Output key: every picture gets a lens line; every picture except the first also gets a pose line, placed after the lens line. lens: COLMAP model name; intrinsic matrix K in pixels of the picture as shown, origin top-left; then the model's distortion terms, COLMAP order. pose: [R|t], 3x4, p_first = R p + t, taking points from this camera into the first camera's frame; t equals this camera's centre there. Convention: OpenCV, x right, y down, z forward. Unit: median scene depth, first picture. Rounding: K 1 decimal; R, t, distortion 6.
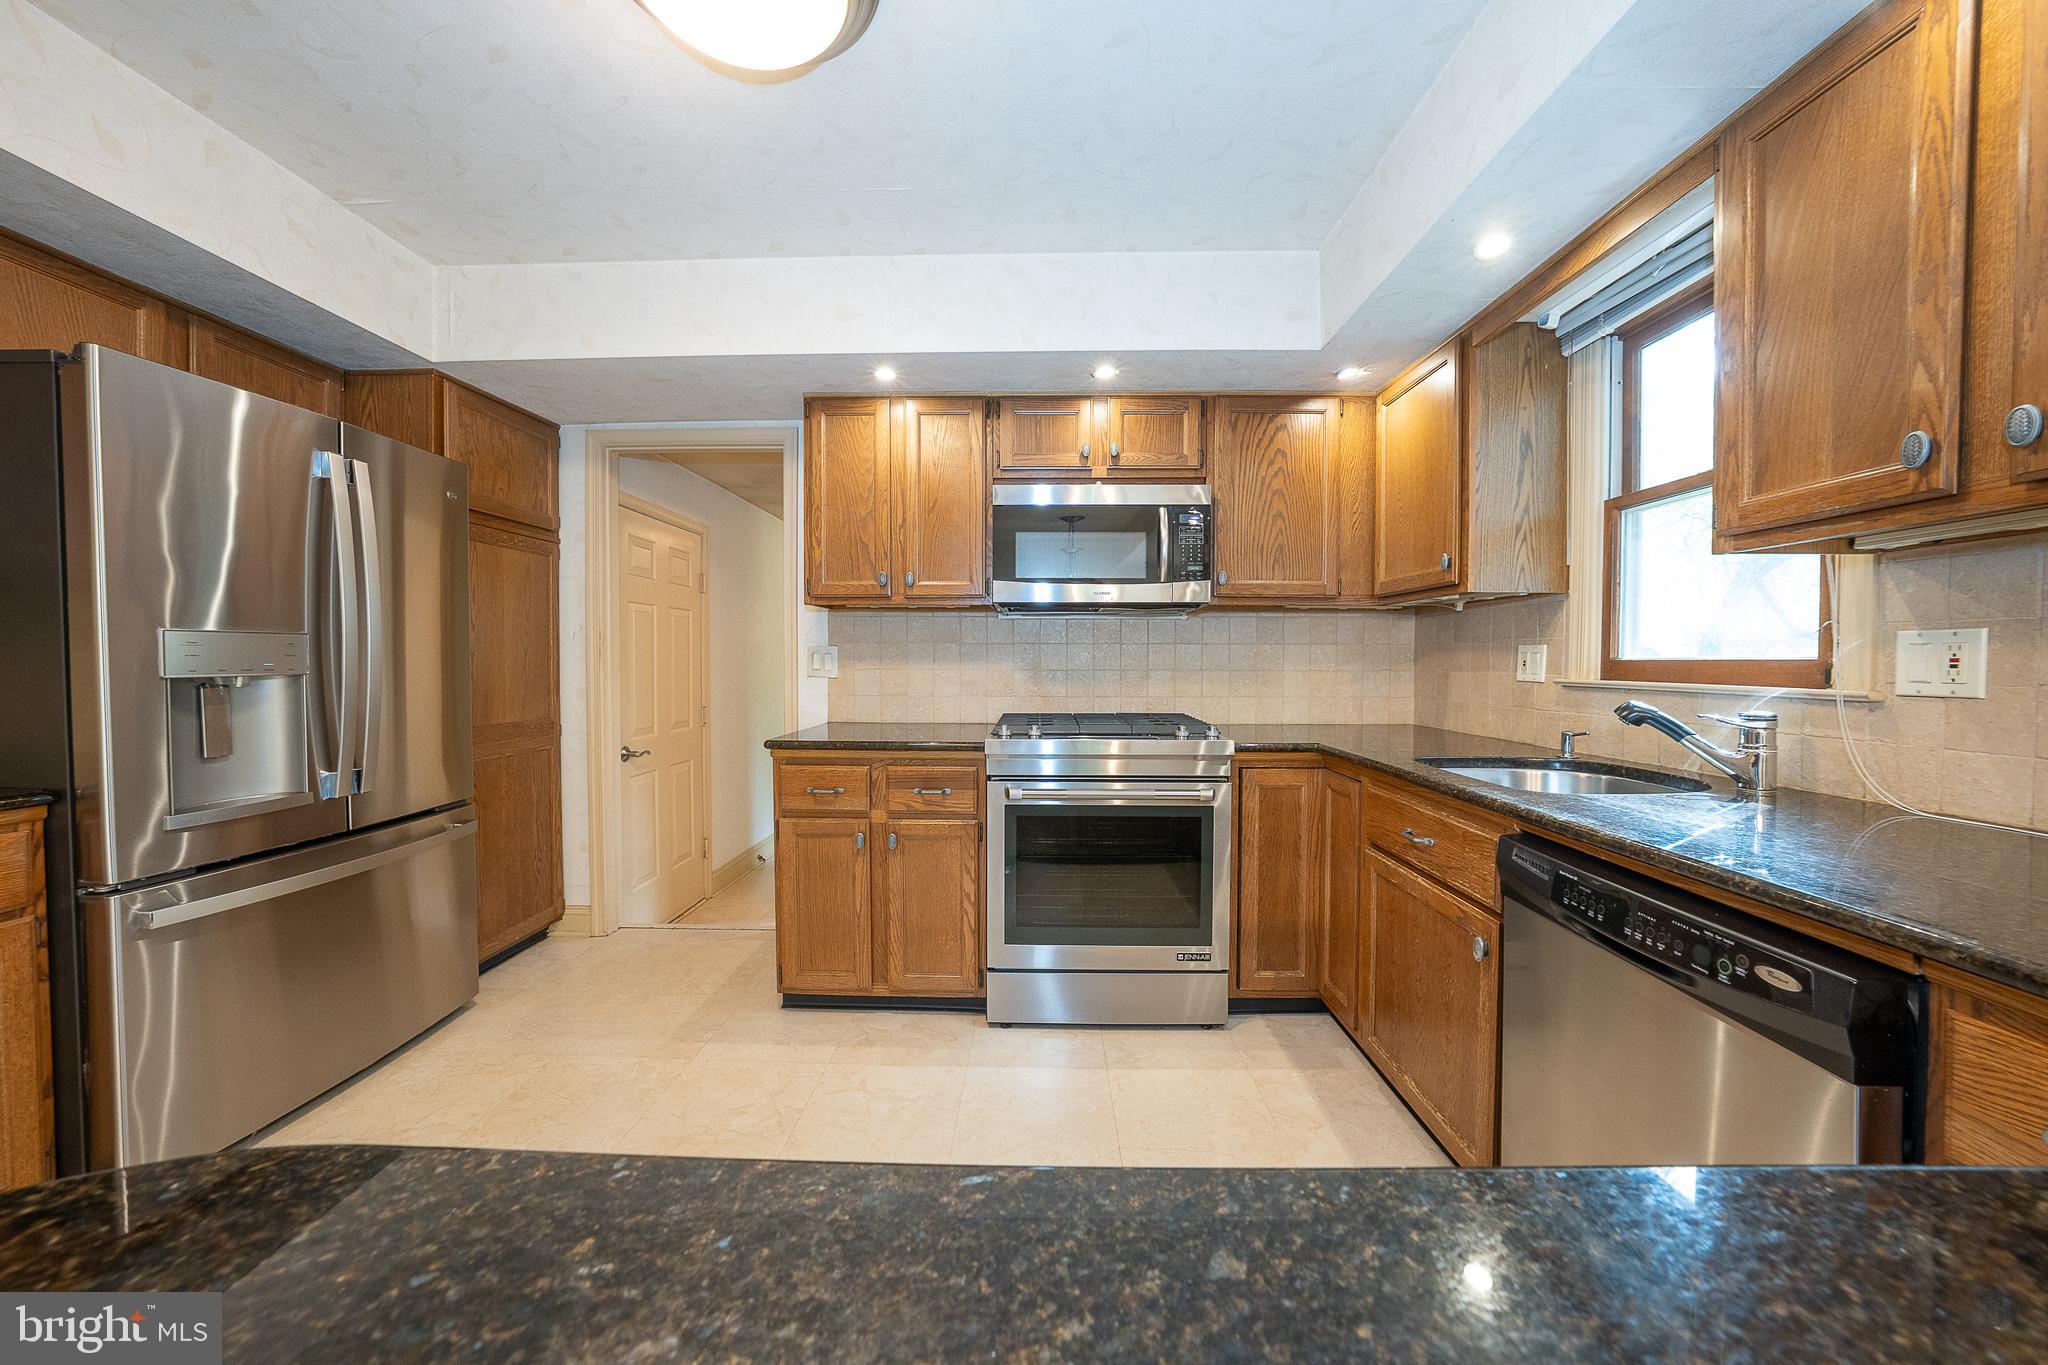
lens RADIAL K [[698.6, 0, 1021.6], [0, 698.6, 672.5], [0, 0, 1]] dist [-0.017596, 0.000168]
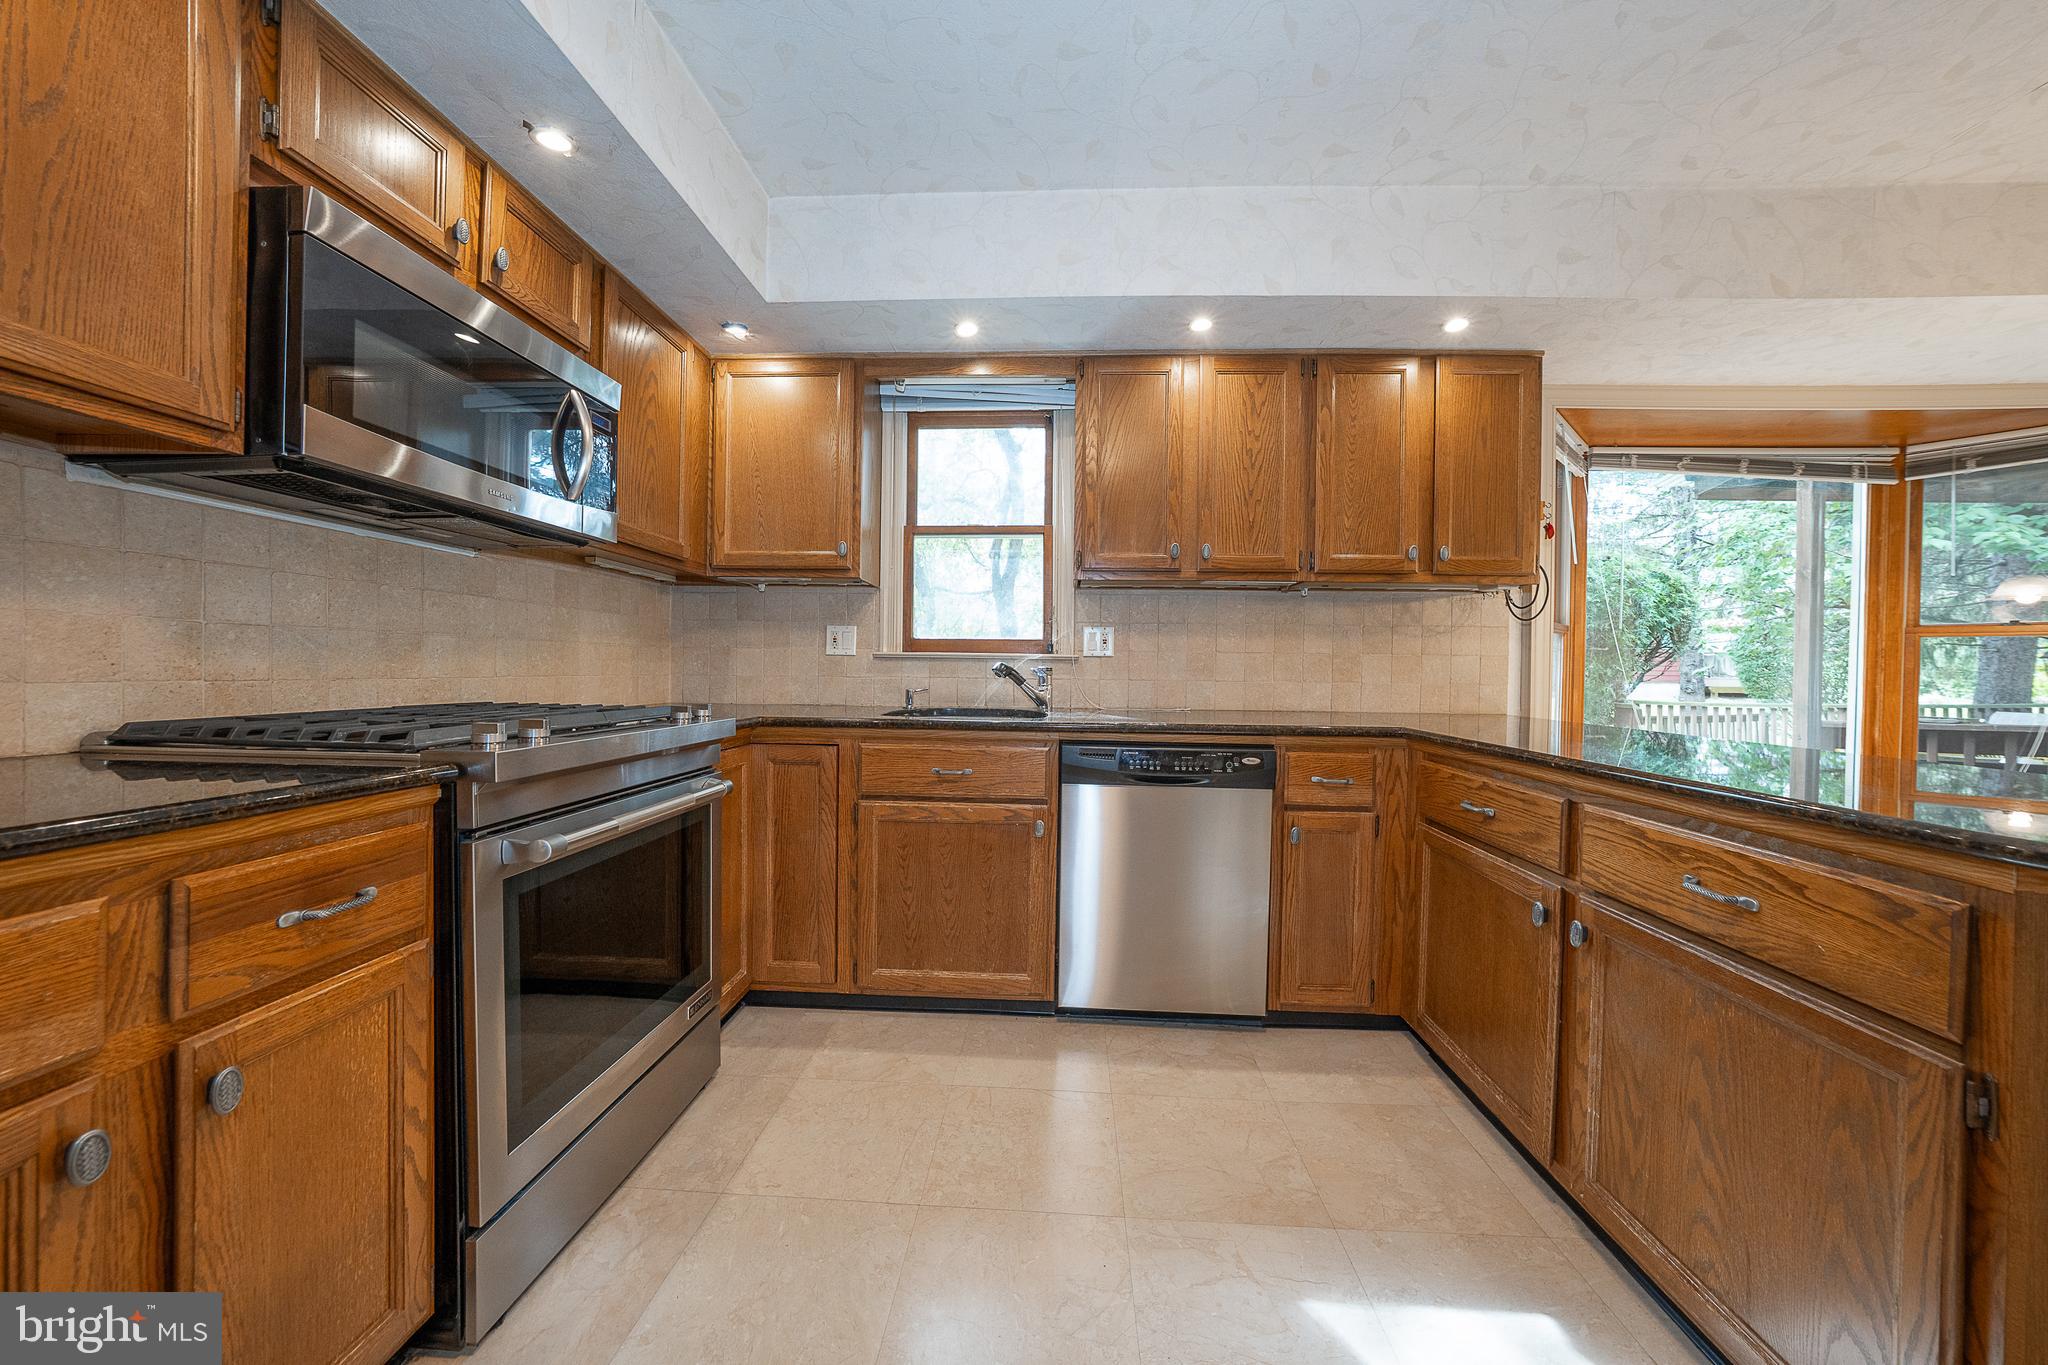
lens RADIAL K [[698.6, 0, 1021.6], [0, 698.6, 672.5], [0, 0, 1]] dist [-0.017596, 0.000168]
pose [[0.043472, -0.004536, 0.999044, -0.489224], [0.006602, 0.999969, 0.004253, 0.039961], [-0.999033, 0.006411, 0.043501, 0.592687]]
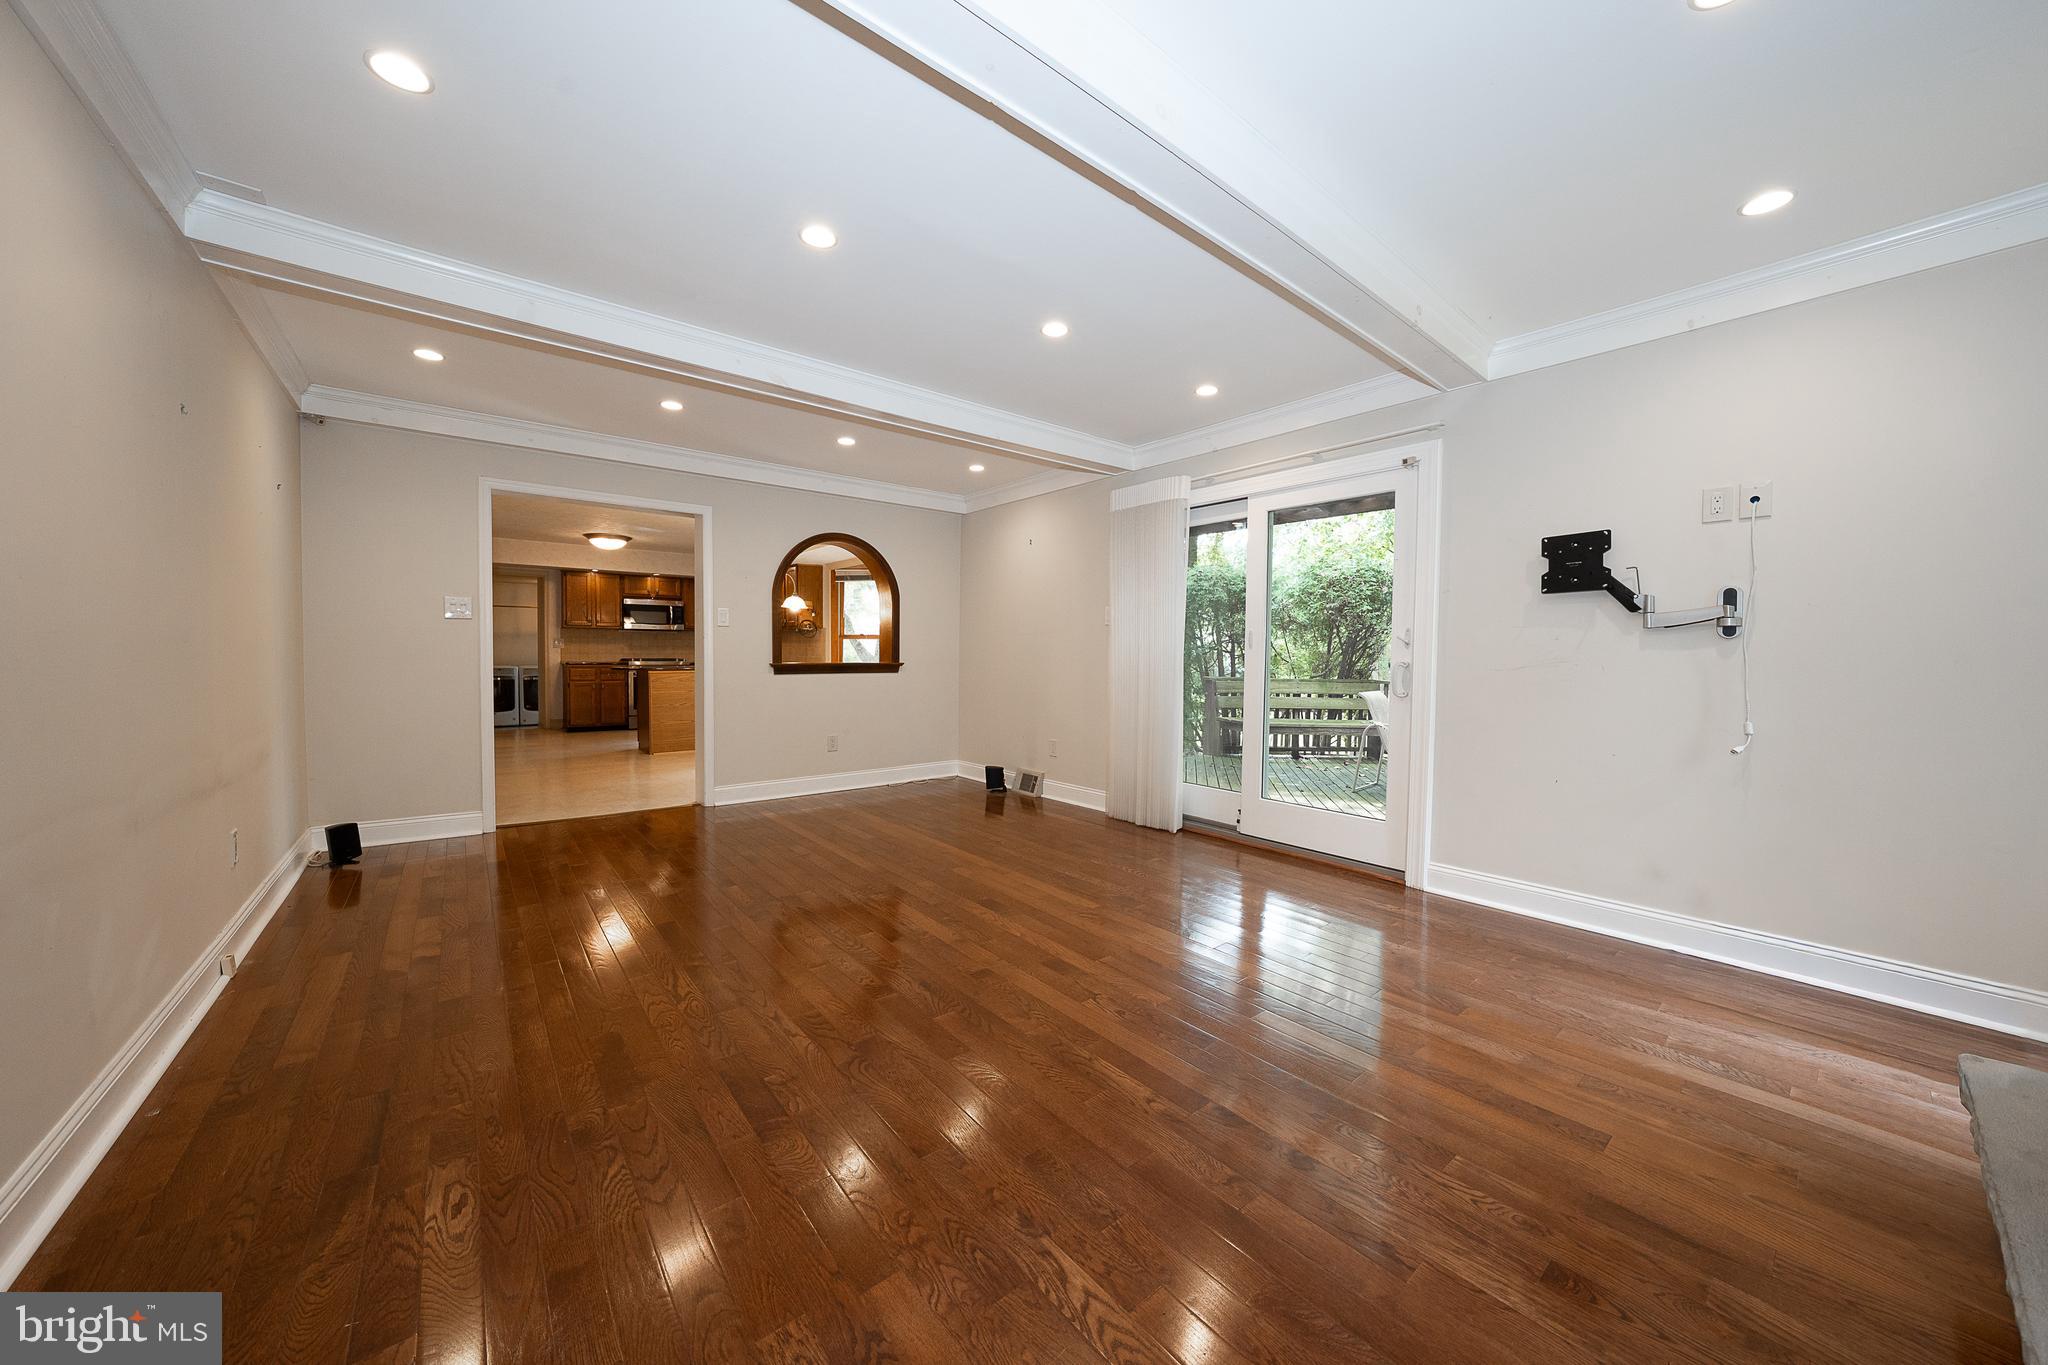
lens RADIAL K [[698.6, 0, 1021.6], [0, 698.6, 672.5], [0, 0, 1]] dist [-0.017596, 0.000168]
pose [[0.763193, -0.013231, 0.646035, -0.918935], [0.016491, 0.999864, 0.000995, 0.194925], [-0.645960, 0.009895, 0.763307, -3.649316]]
